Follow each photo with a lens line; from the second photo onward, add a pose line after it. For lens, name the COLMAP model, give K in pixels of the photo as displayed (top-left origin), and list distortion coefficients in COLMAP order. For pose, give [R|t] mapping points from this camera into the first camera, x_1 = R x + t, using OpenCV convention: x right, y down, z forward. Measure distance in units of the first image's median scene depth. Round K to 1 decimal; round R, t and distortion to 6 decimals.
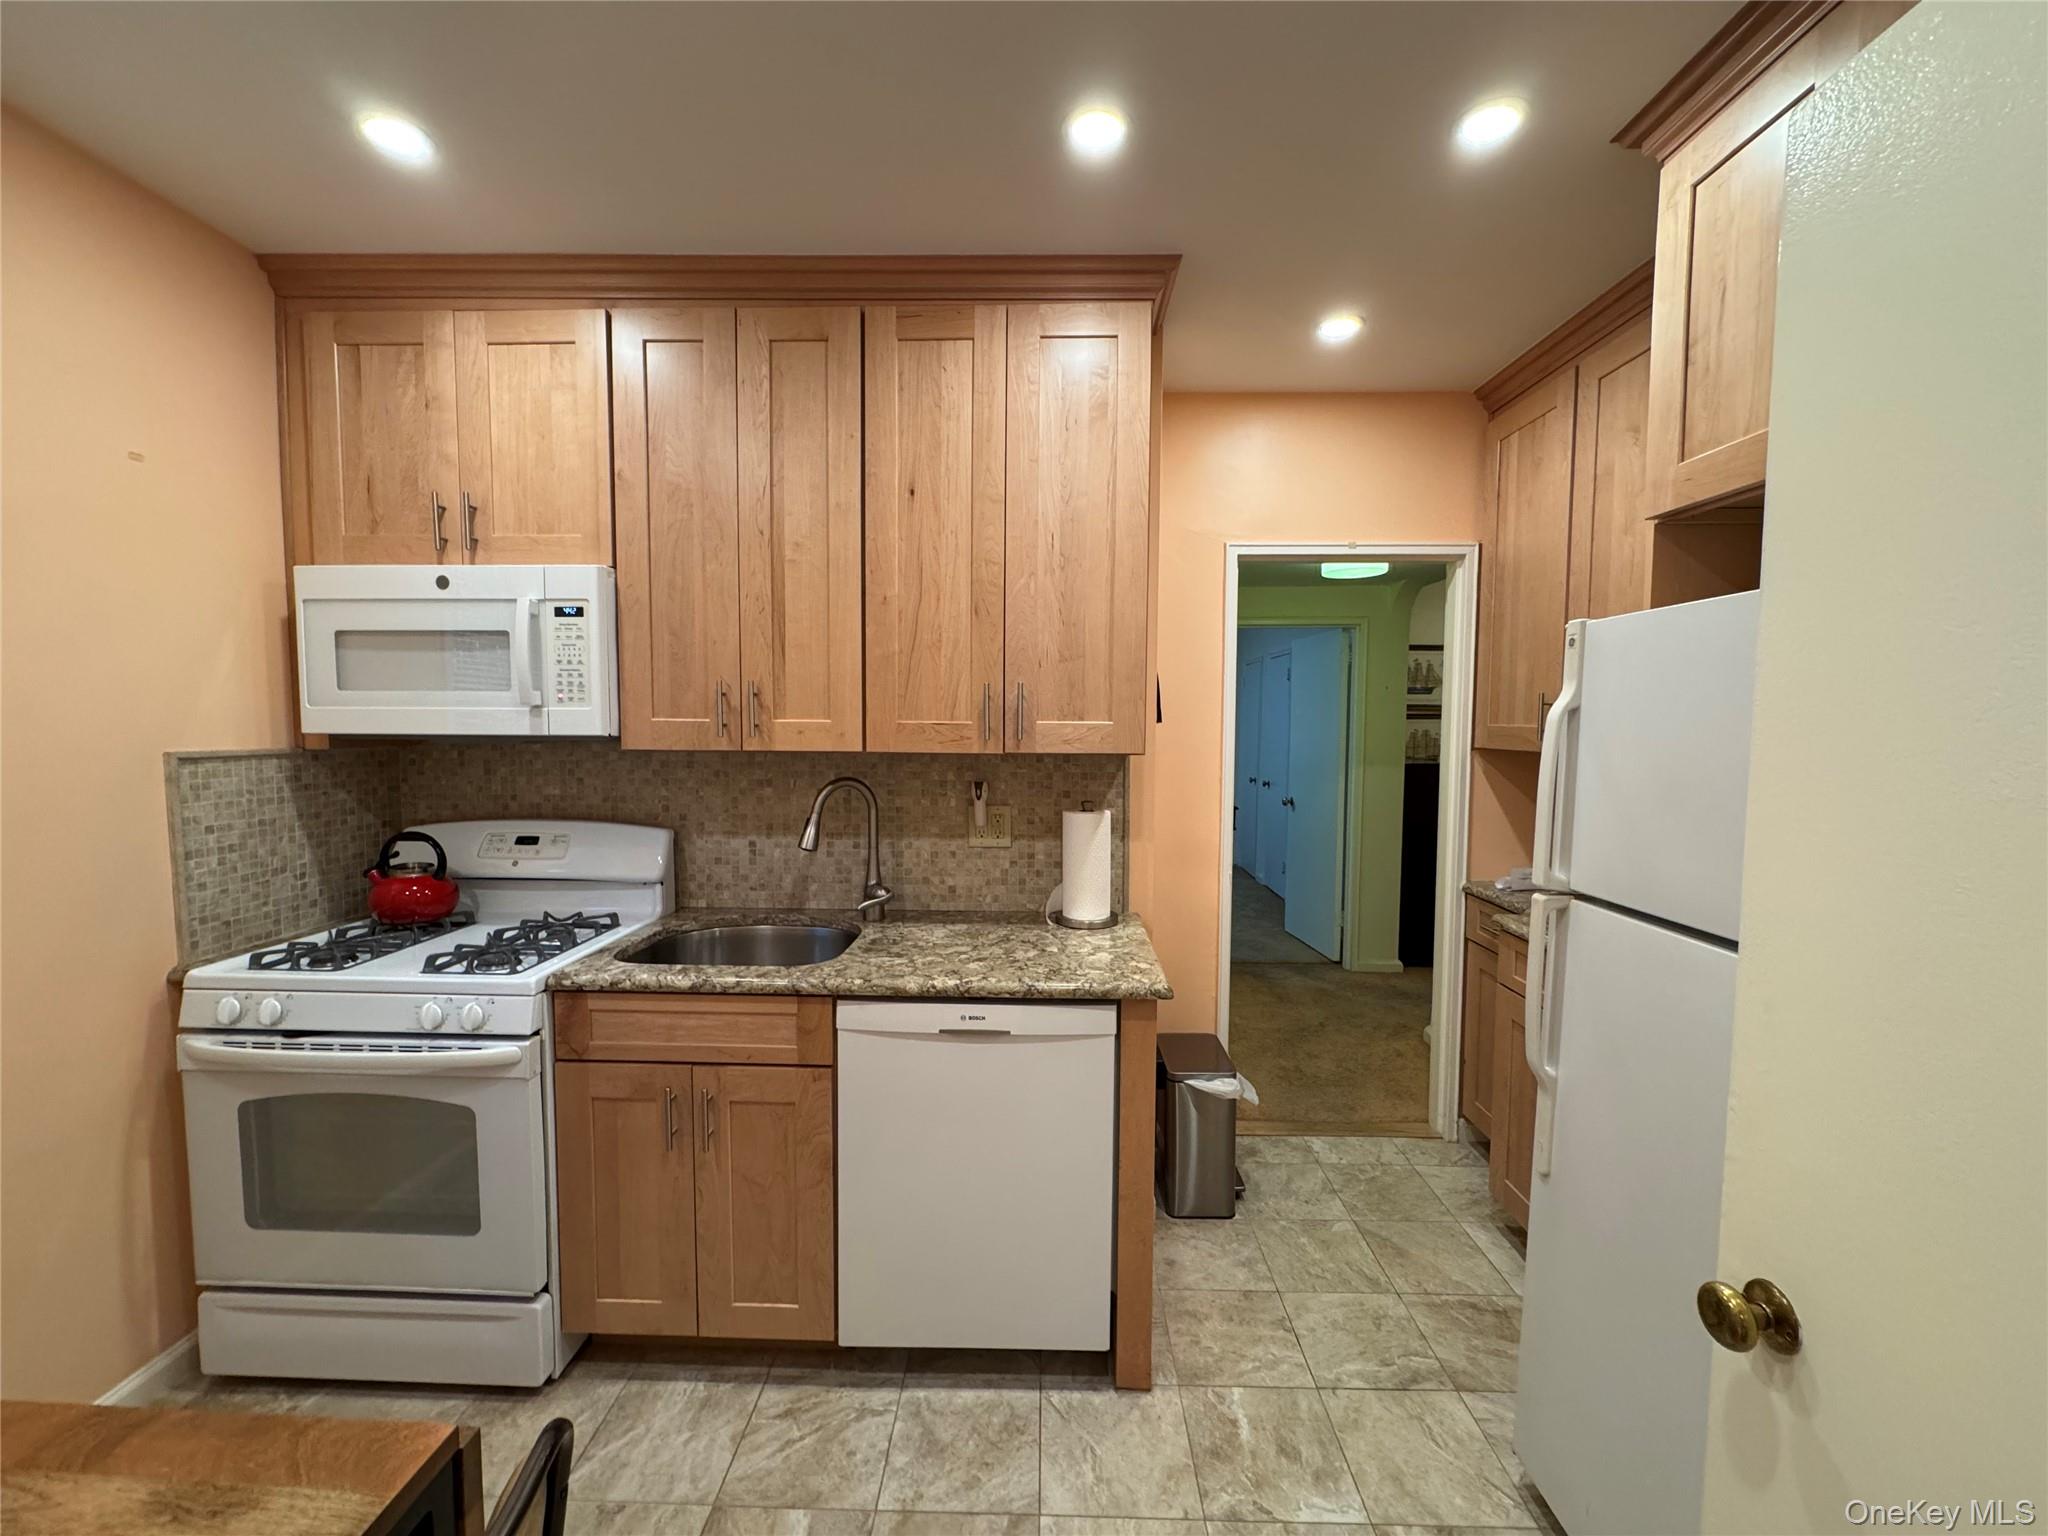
lens RADIAL K [[817.2, 0, 1023.8], [0, 817.2, 772.1], [0, 0, 1]] dist [-0.002958, -0.000152]
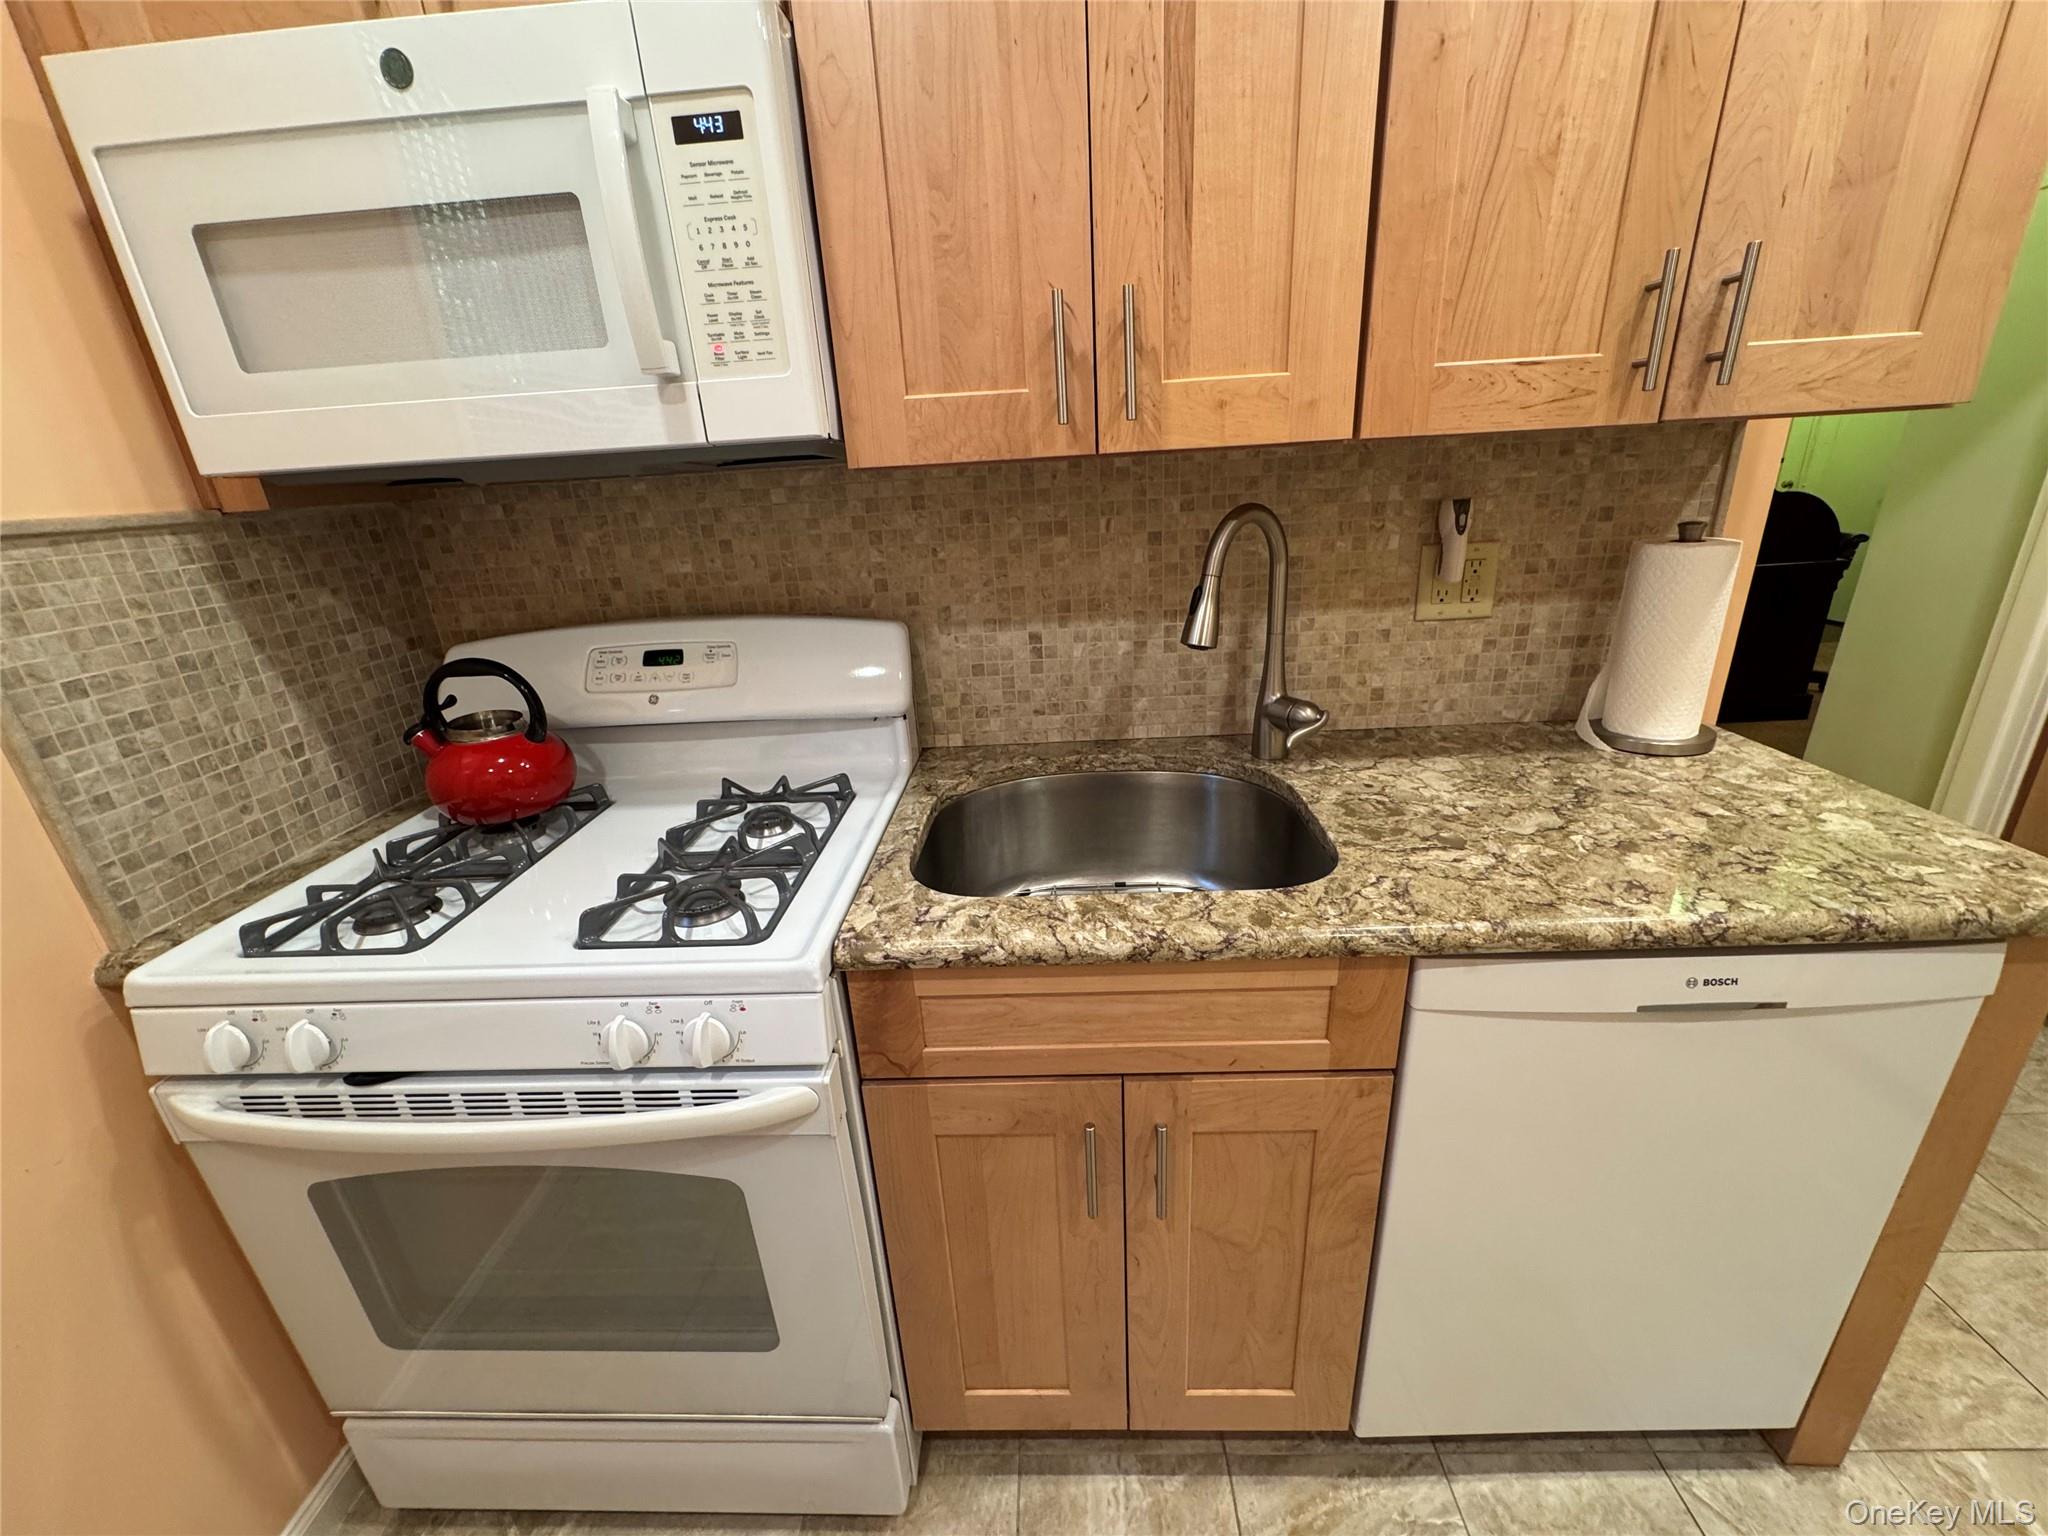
lens RADIAL K [[817.2, 0, 1024.8], [0, 817.2, 770.5], [0, 0, 1]] dist [-0.002958, -0.000152]
pose [[0.998038, -0.057503, -0.024753, -0.399682], [0.062211, 0.955201, 0.289344, 0.010425], [0.007006, -0.290316, 0.956905, 0.496056]]
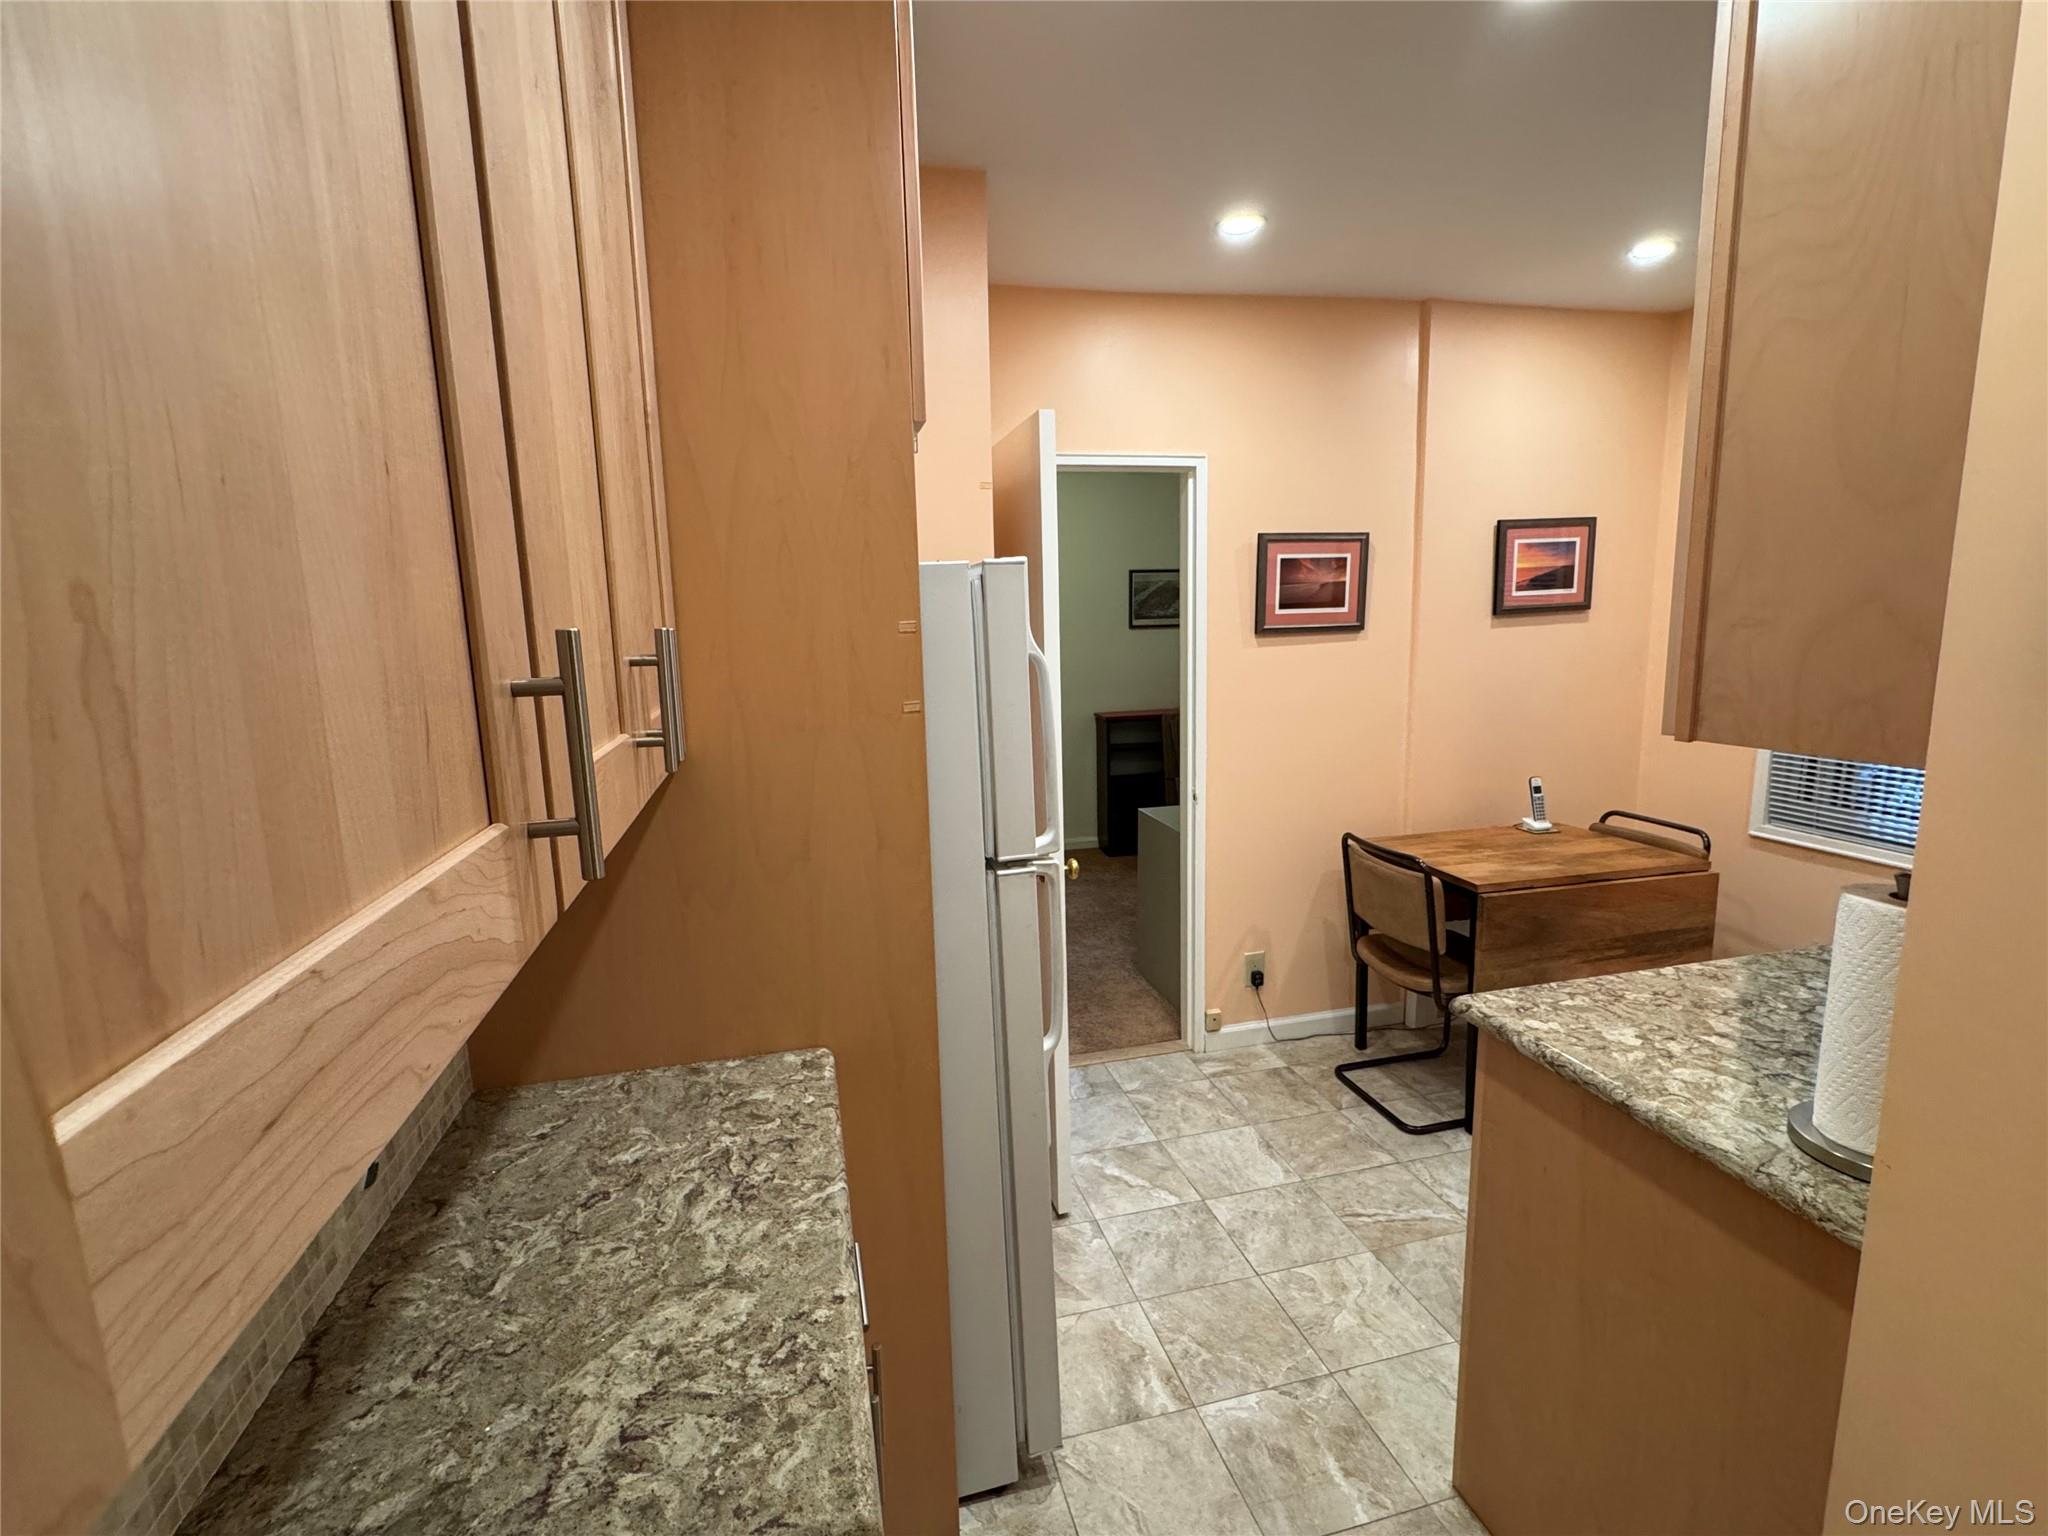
lens RADIAL K [[934.0, 0, 1018.5], [0, 934.0, 767.4], [0, 0, 1]] dist [-0.000927, -0.000286]
pose [[-0.961828, 0.063485, -0.266191, 0.710414], [0.004204, 0.976032, 0.217587, -0.136051], [0.273624, 0.208163, -0.939041, 1.471180]]
